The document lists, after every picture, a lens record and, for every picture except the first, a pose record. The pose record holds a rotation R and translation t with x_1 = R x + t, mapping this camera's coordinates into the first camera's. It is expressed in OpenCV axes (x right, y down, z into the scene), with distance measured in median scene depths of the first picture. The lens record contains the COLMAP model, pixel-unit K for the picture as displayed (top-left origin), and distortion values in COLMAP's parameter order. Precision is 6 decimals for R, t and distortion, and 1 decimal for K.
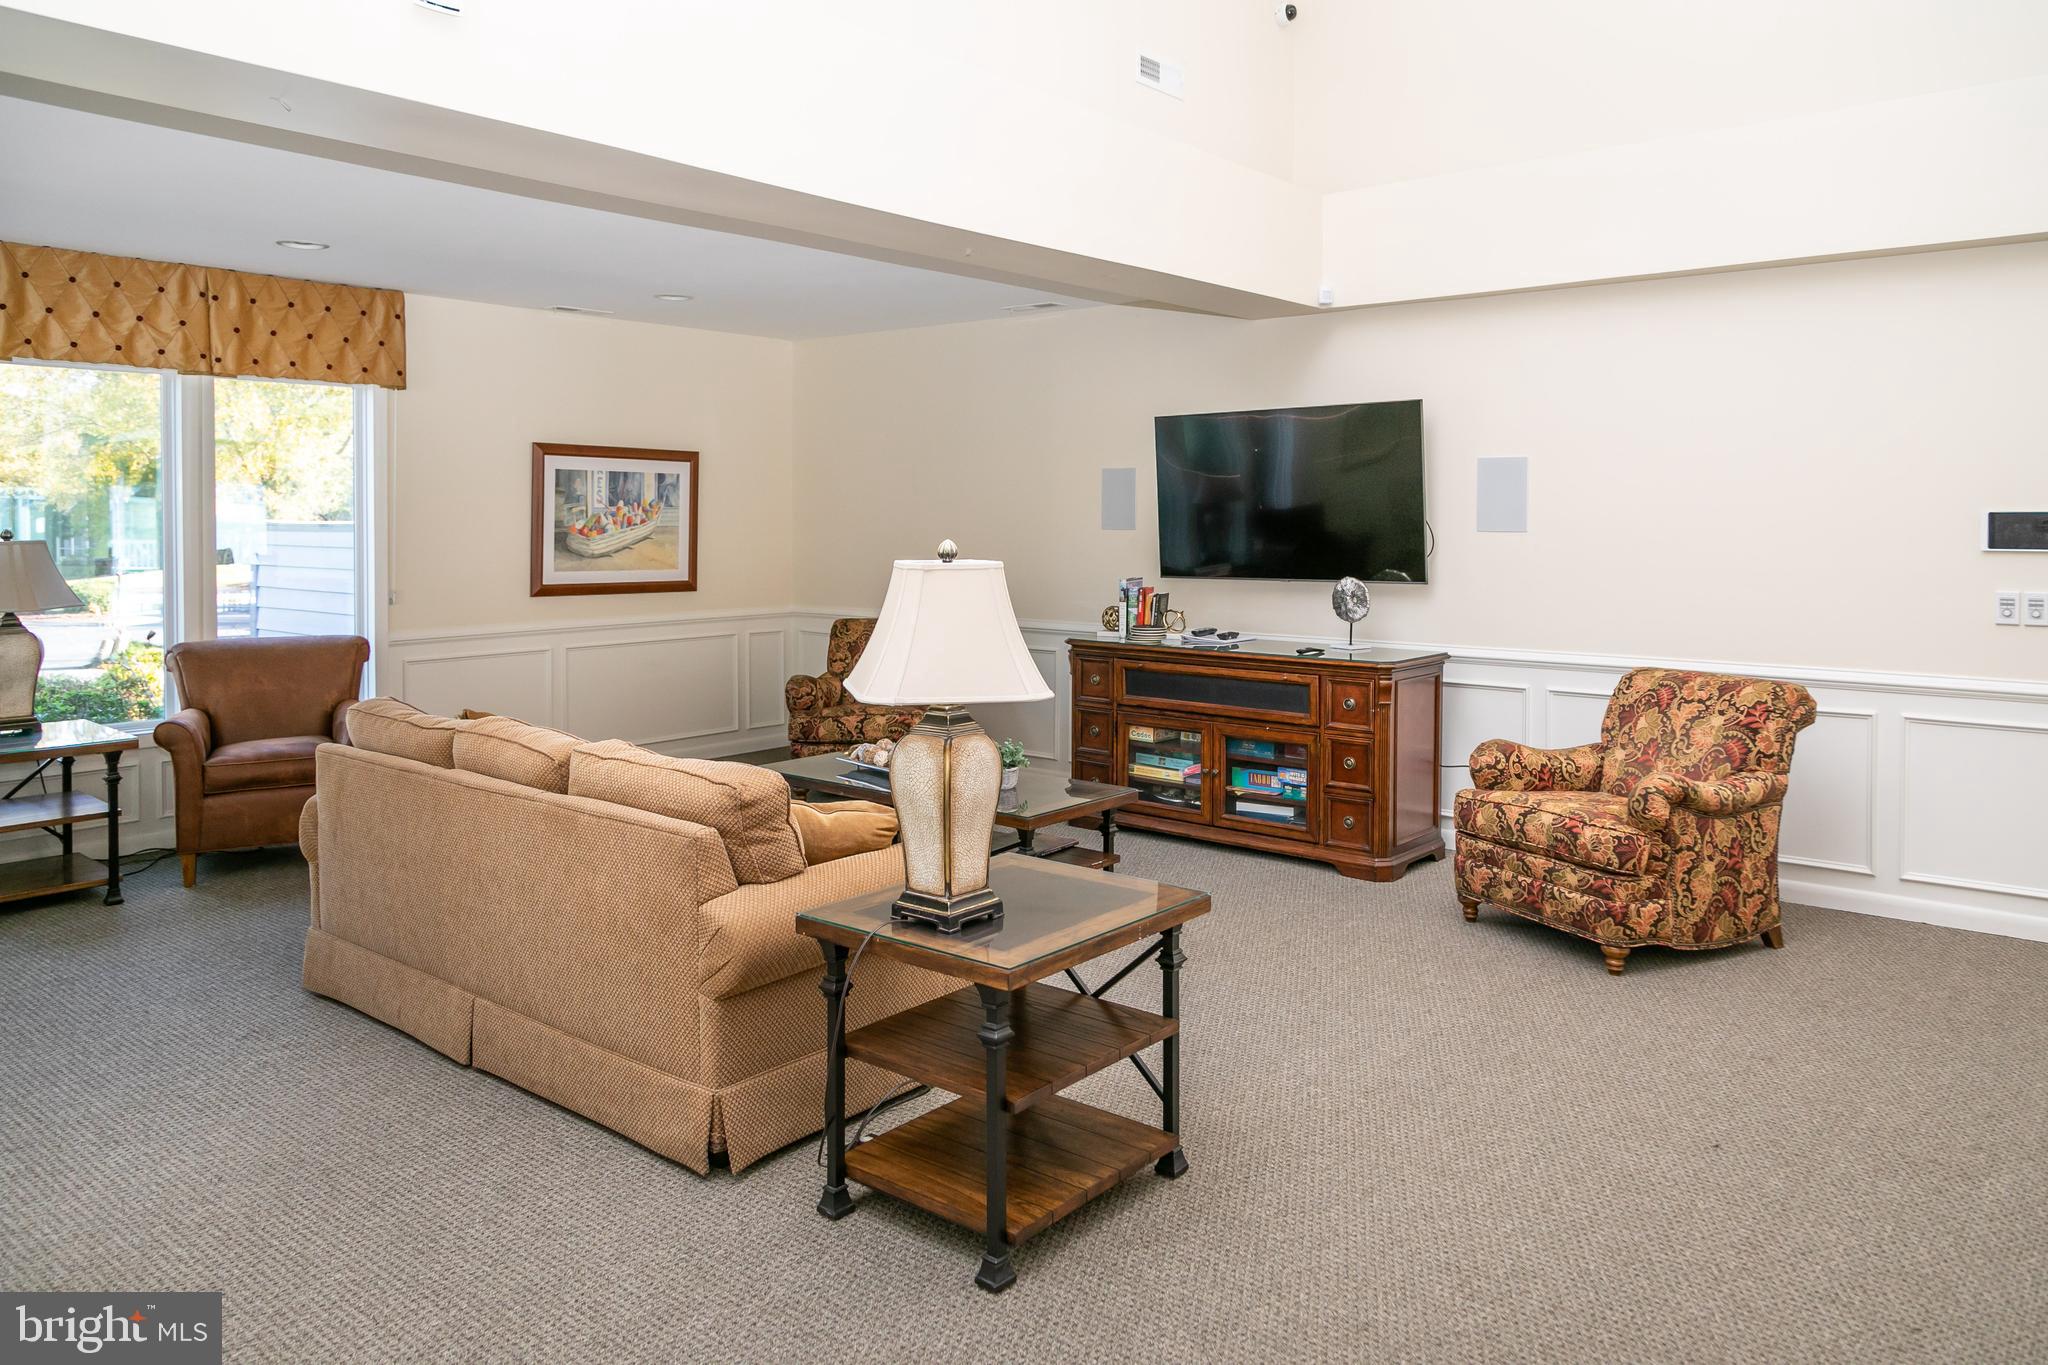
lens RADIAL K [[1431.8, 0, 1022.7], [0, 1431.8, 613.1], [0, 0, 1]] dist [0.021979, -0.001993]
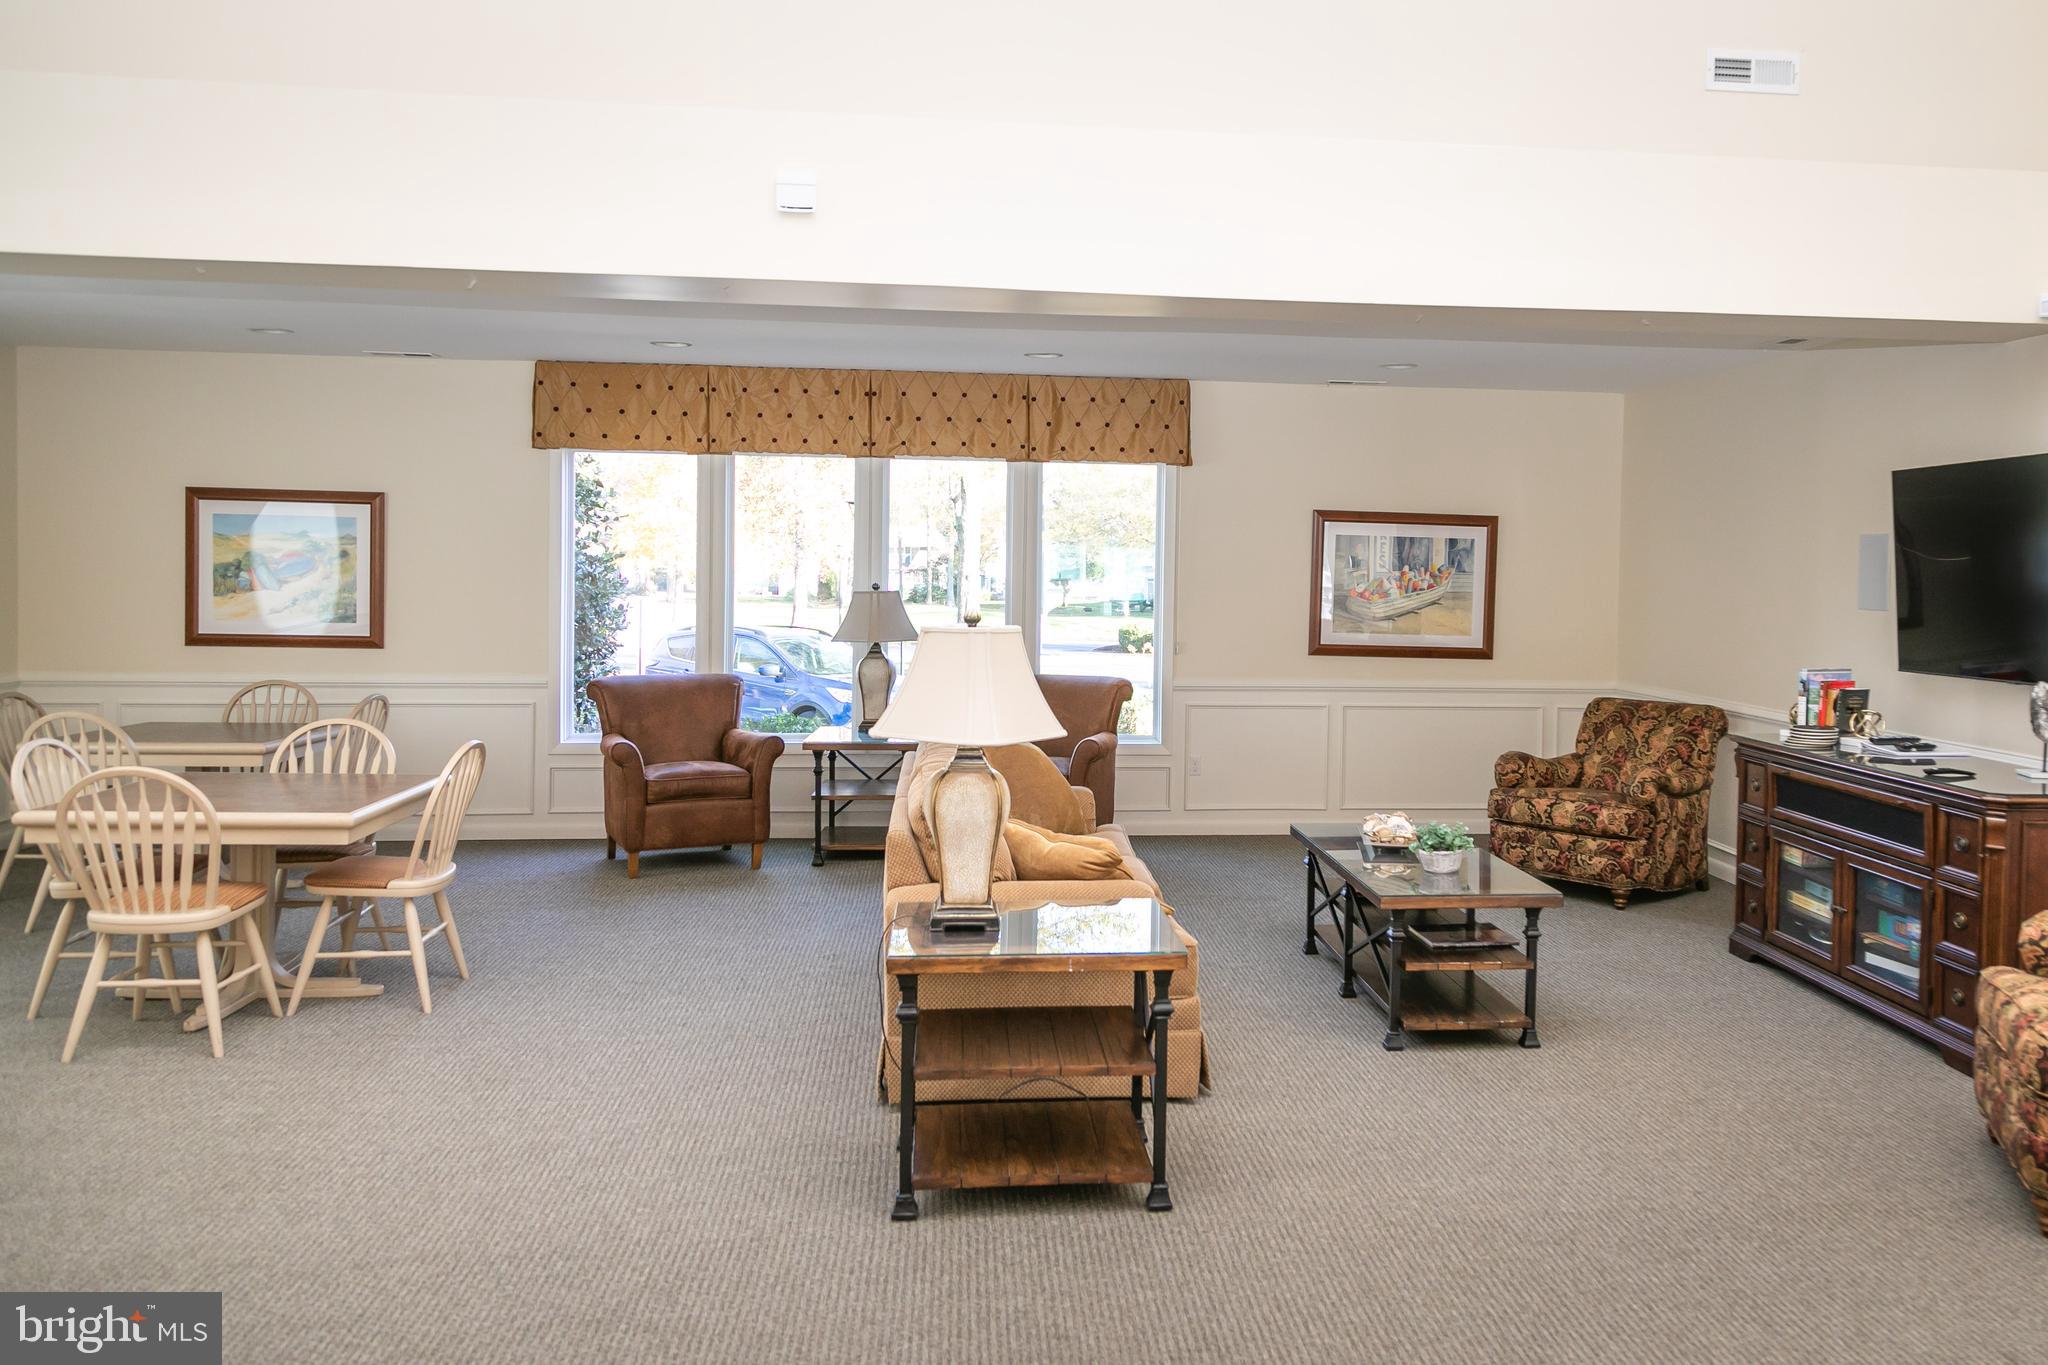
lens RADIAL K [[1519.1, 0, 1024.0], [0, 1519.1, 682.5], [0, 0, 1]] dist [0.009981, 0.002423]
pose [[0.725705, 0.066978, -0.684738, 0.306826], [-0.065637, 0.997451, 0.028003, -0.009577], [0.684868, 0.024622, 0.728251, 0.040057]]
